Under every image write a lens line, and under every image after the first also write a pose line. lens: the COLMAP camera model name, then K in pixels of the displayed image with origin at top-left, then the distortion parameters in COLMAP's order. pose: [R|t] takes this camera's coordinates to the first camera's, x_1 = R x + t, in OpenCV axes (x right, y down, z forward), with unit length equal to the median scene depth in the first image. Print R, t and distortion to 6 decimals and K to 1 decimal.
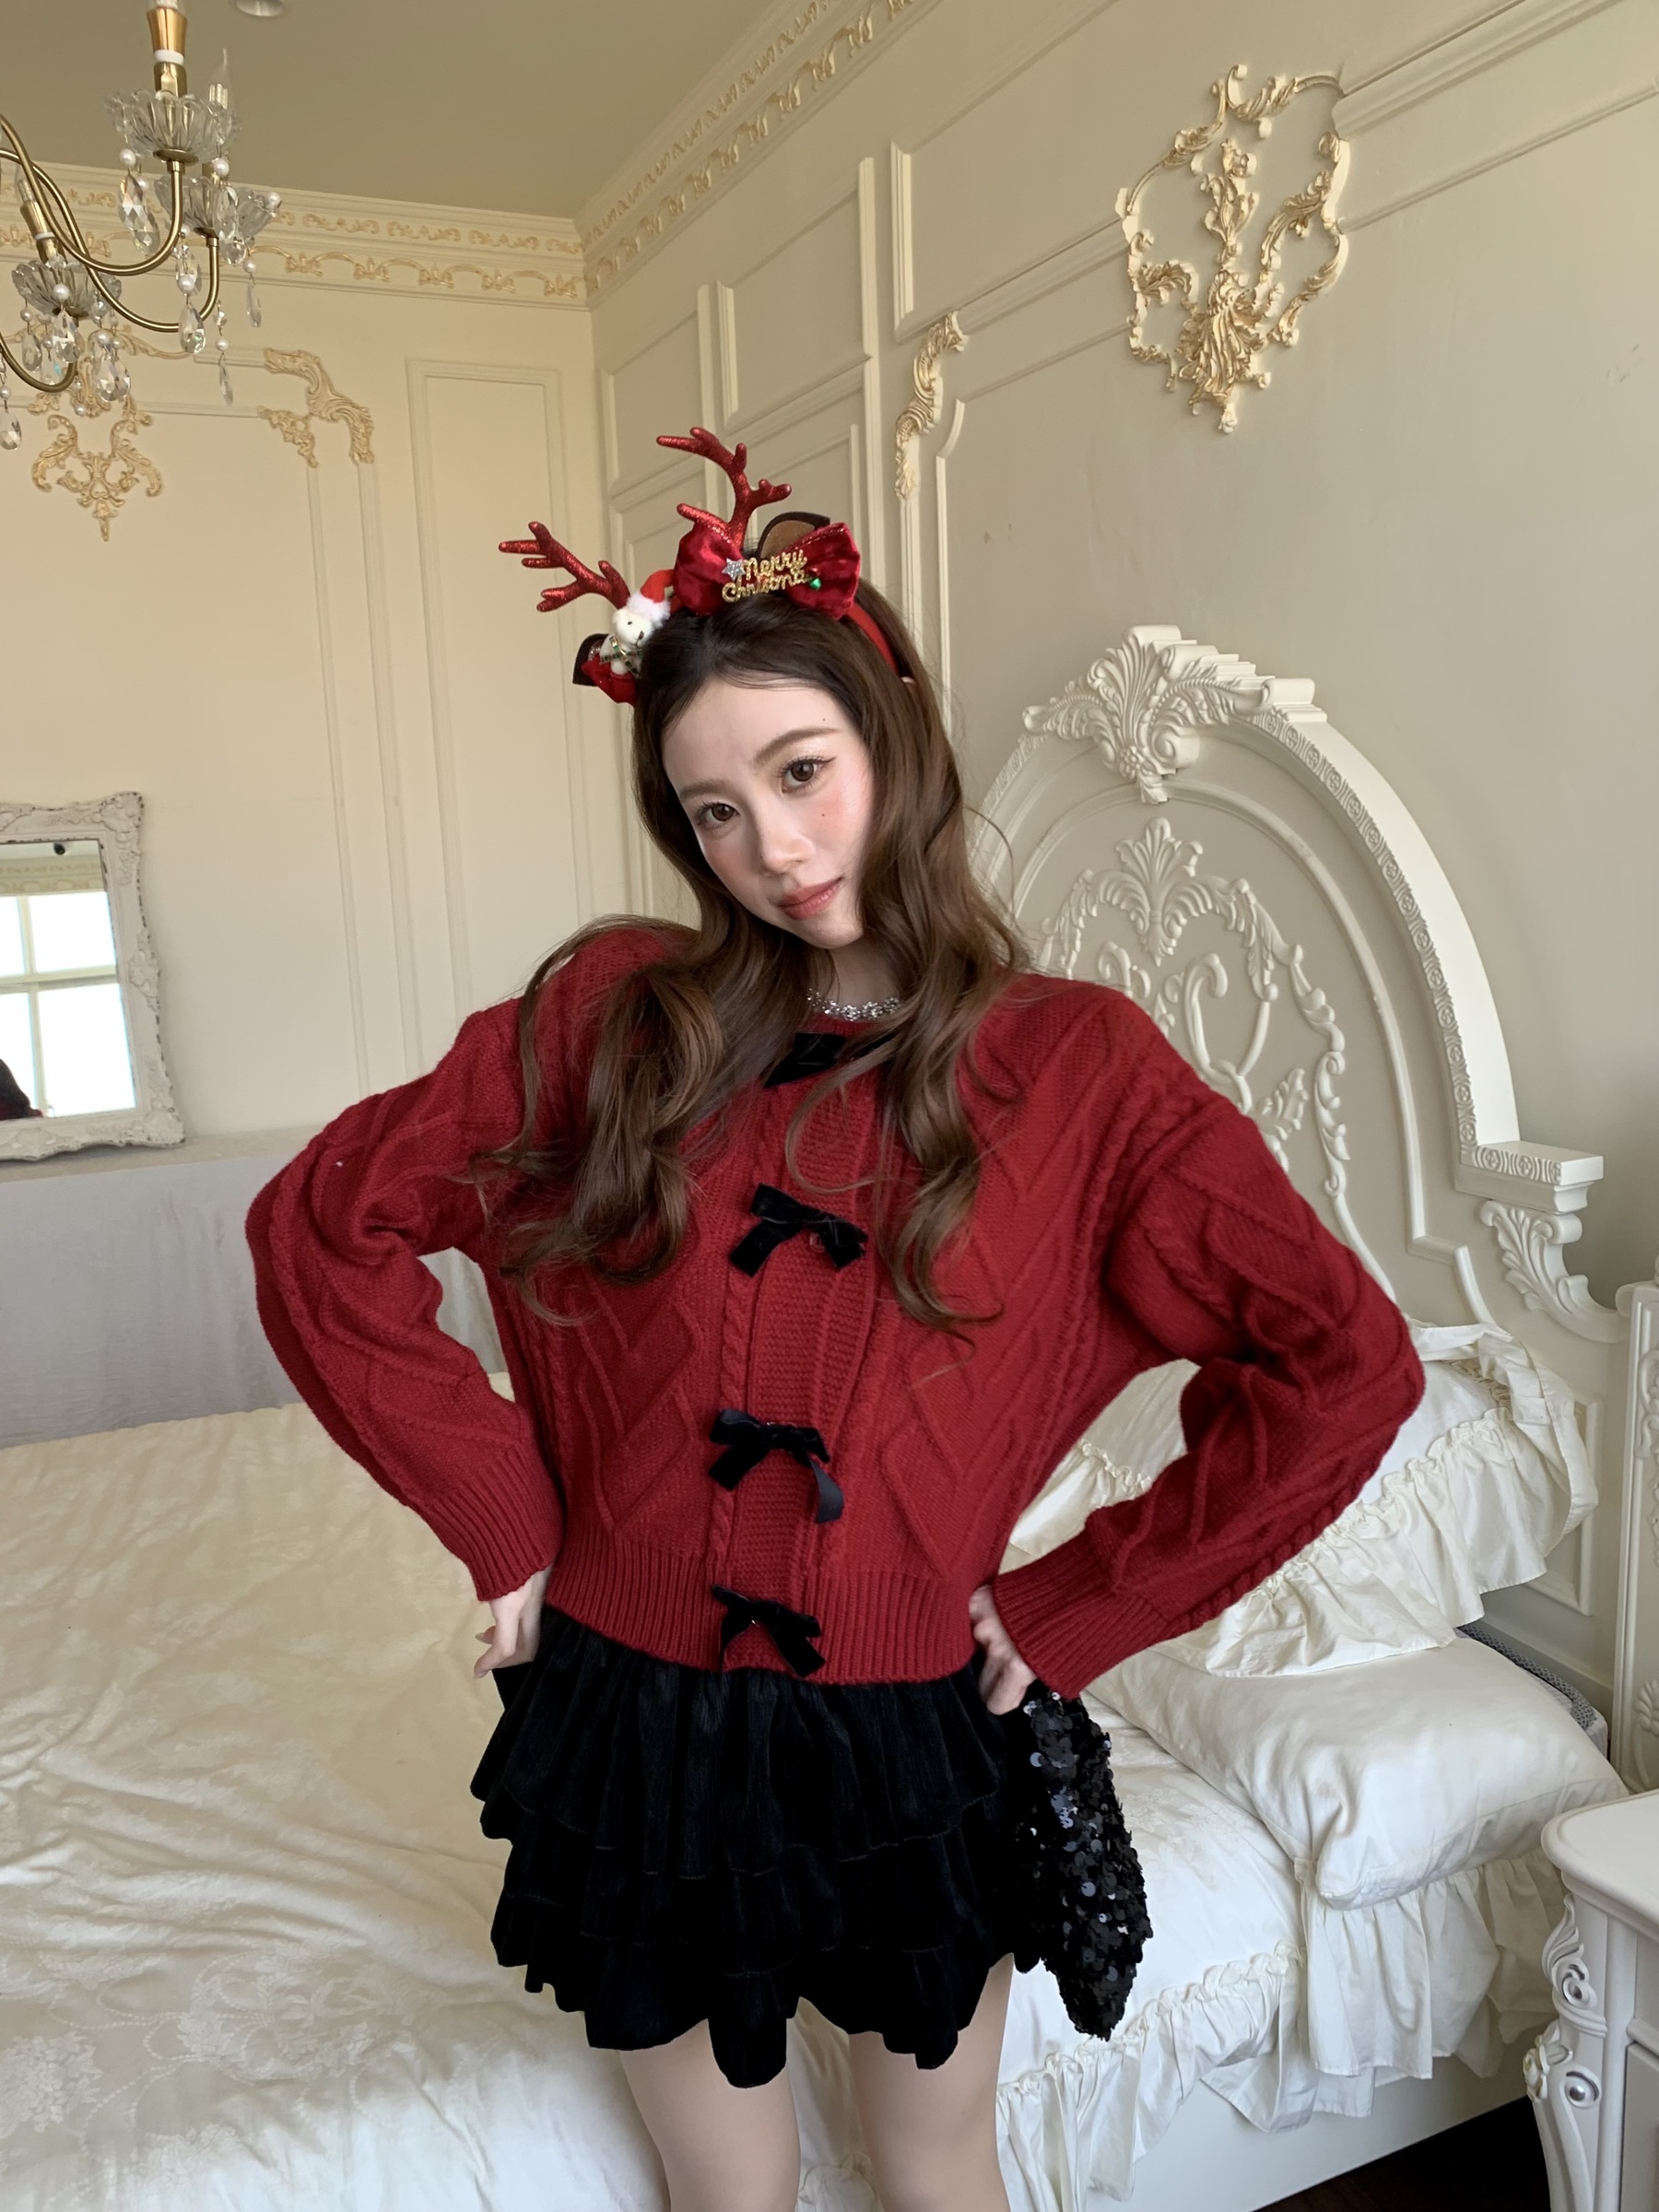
lens RADIAL K [[1784.0, 0, 830.7], [0, 1784.0, 1145.2], [0, 0, 1]] dist [0.005857, -0.002468]
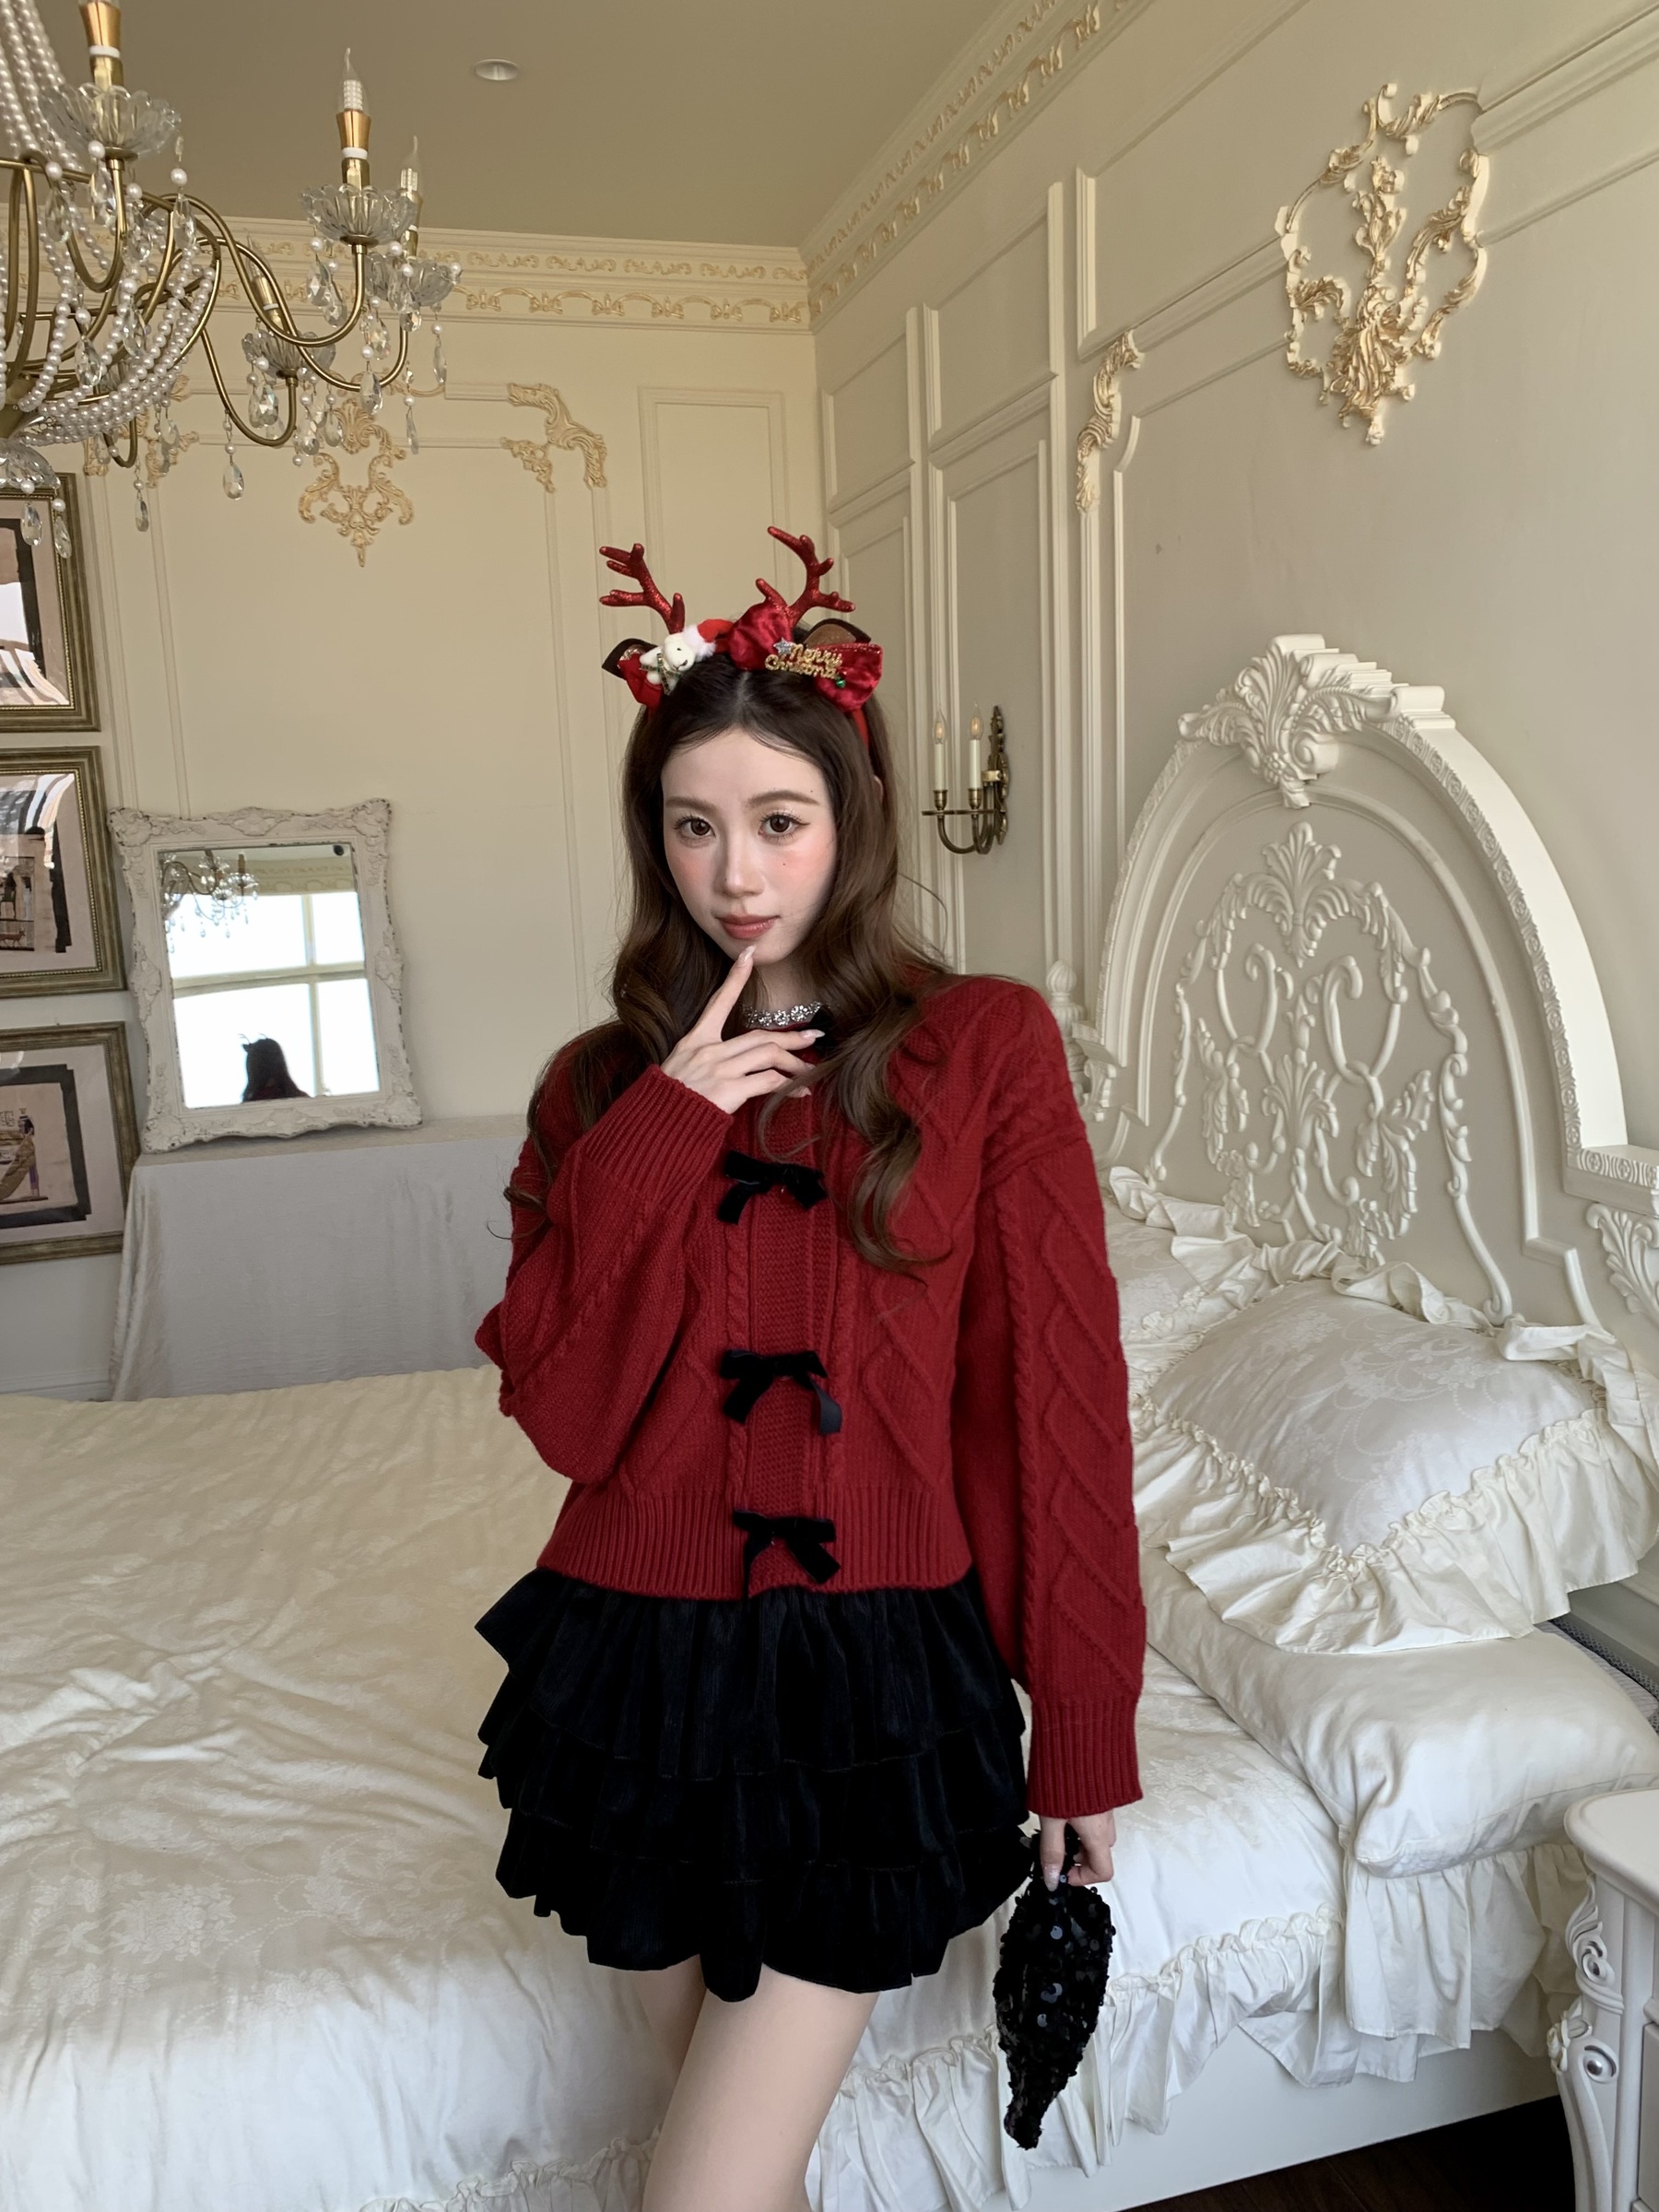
lens RADIAL K [[1779.9, 0, 831.4], [0, 1779.9, 1143.8], [0, 0, 1]] dist [-0.003022, 0.009271]
pose [[0.989357, 0.023939, -0.143526, 0.075286], [-0.024037, 0.999711, 0.001053, 0.005926], [0.143509, 0.002408, 0.989646, -0.048894]]
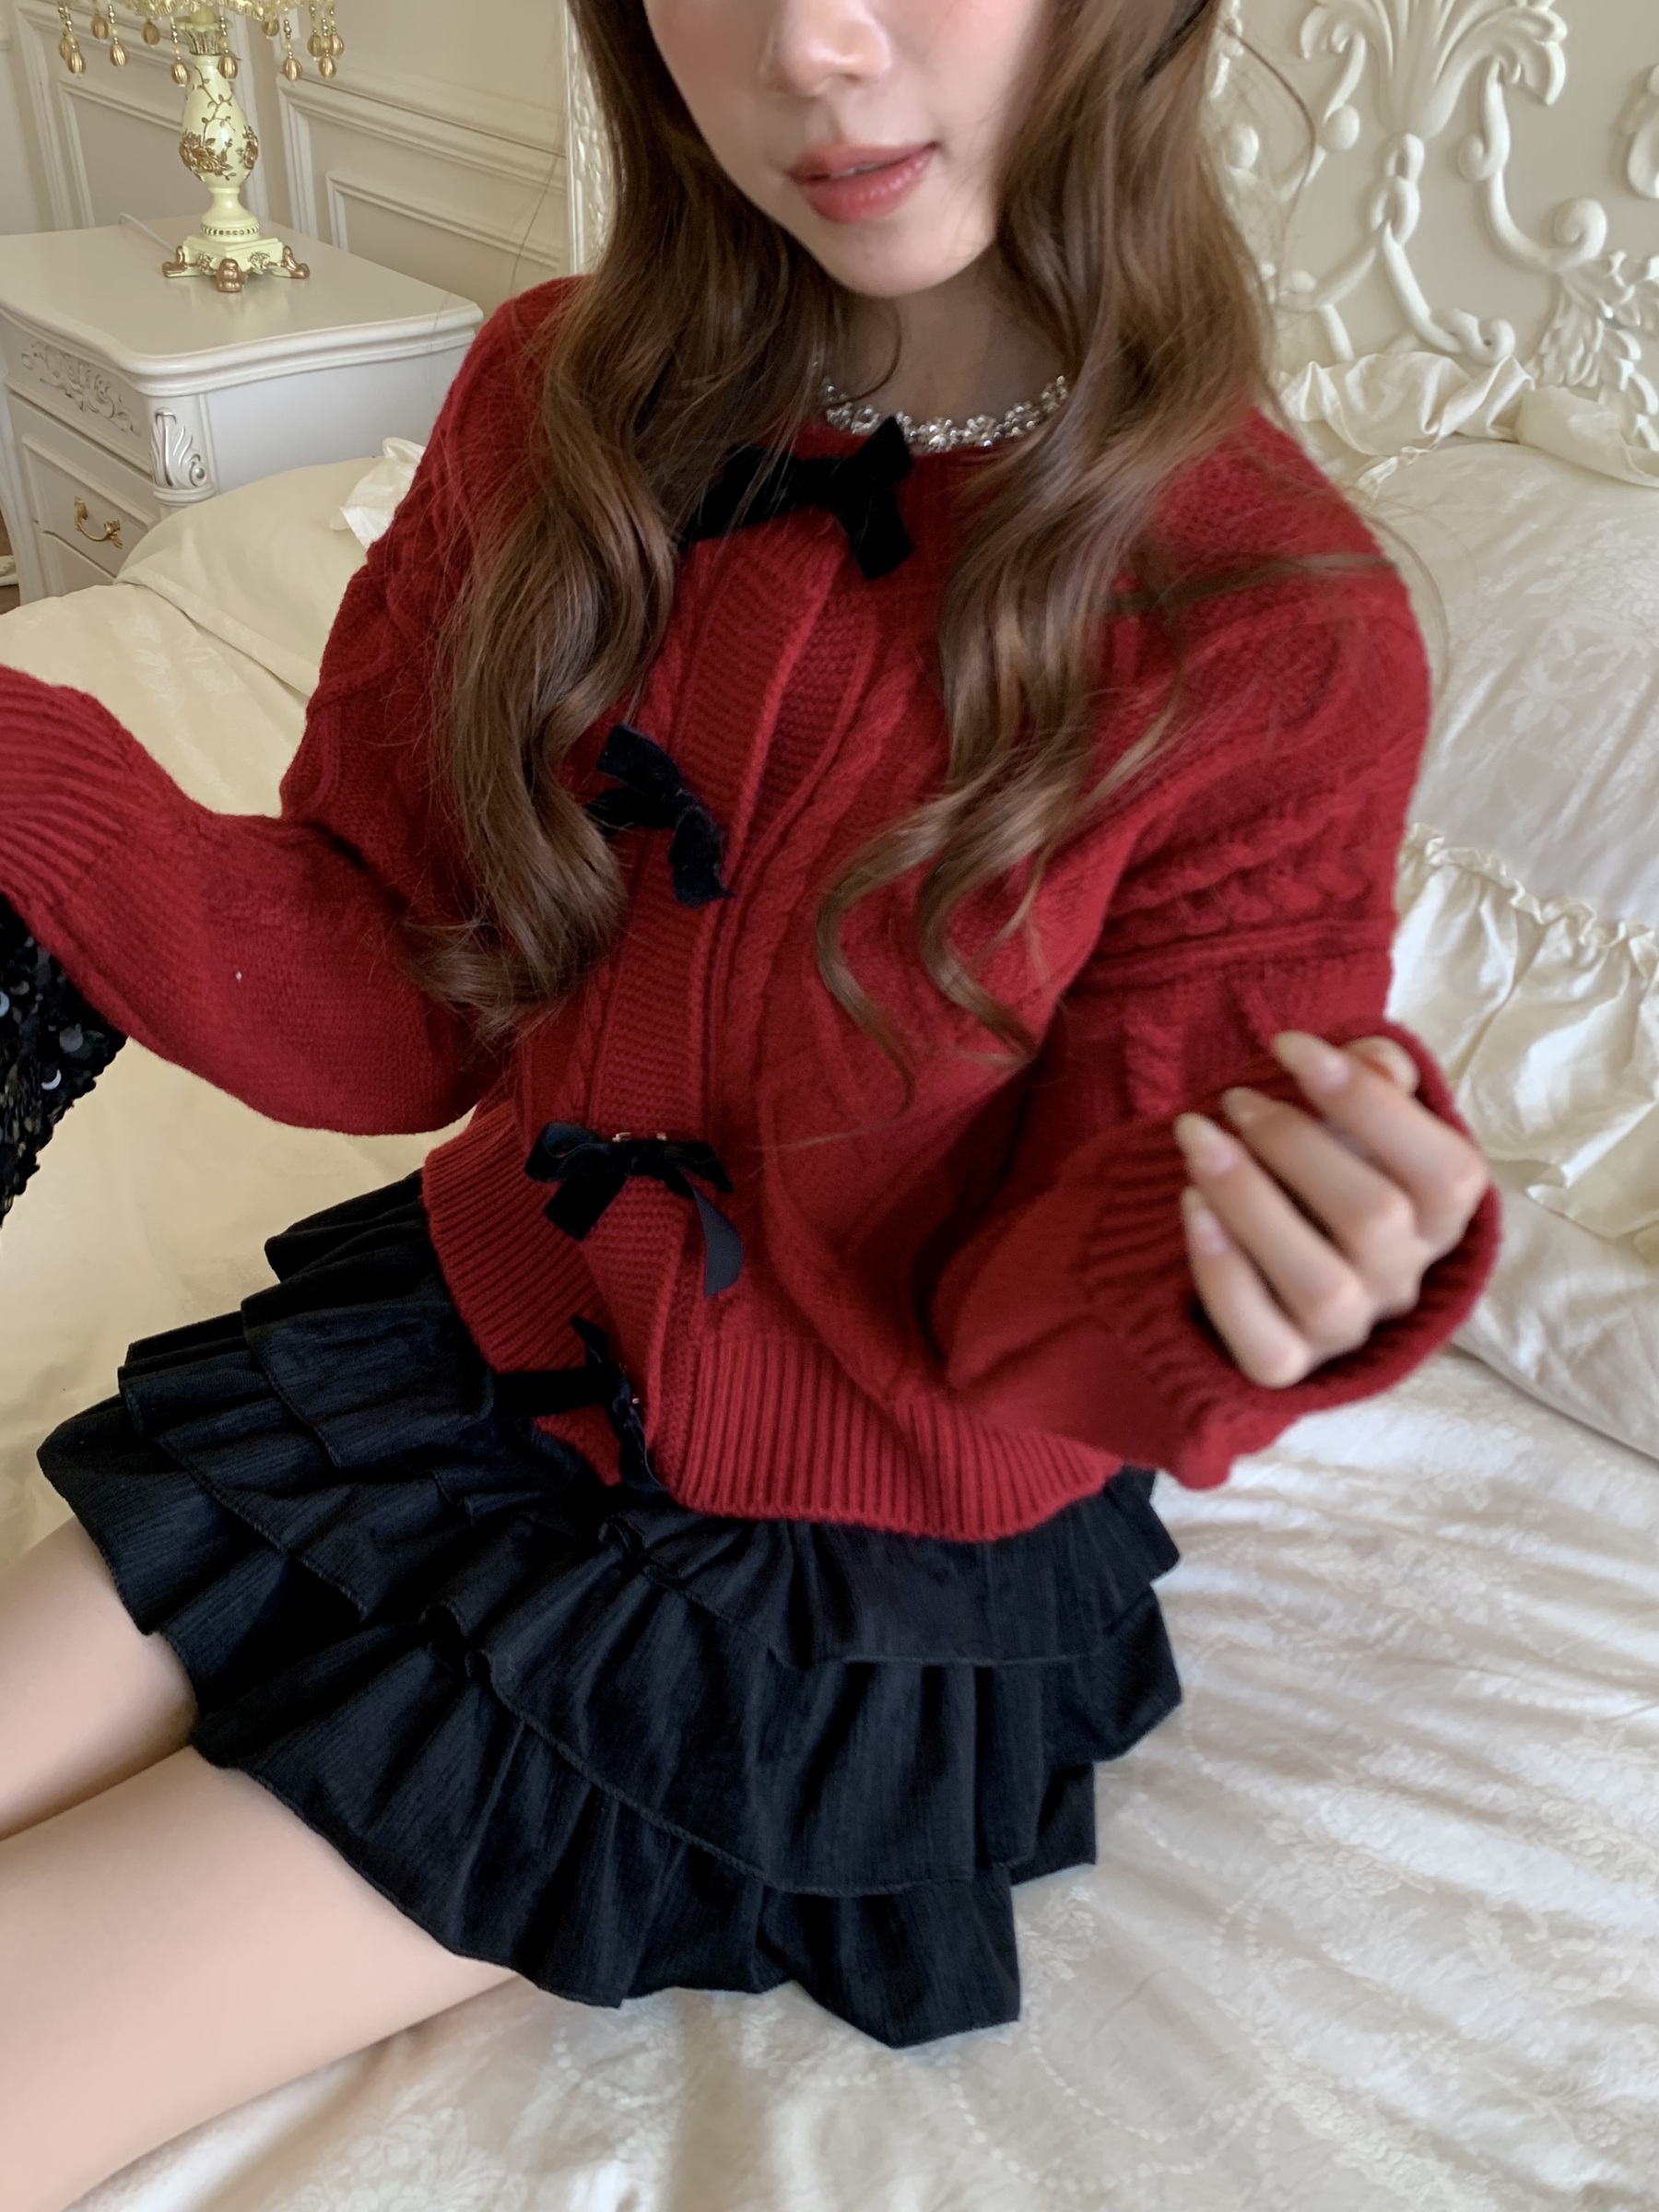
lens RADIAL K [[1901.4, 0, 829.5], [0, 1901.4, 1106.0], [0, 0, 1]] dist [-0.051556, 0.067385]
pose [[0.952700, -0.126402, 0.276380, -0.146305], [-0.008172, 0.898421, 0.439060, 0.017685], [-0.303803, -0.420551, 0.854892, 0.600504]]
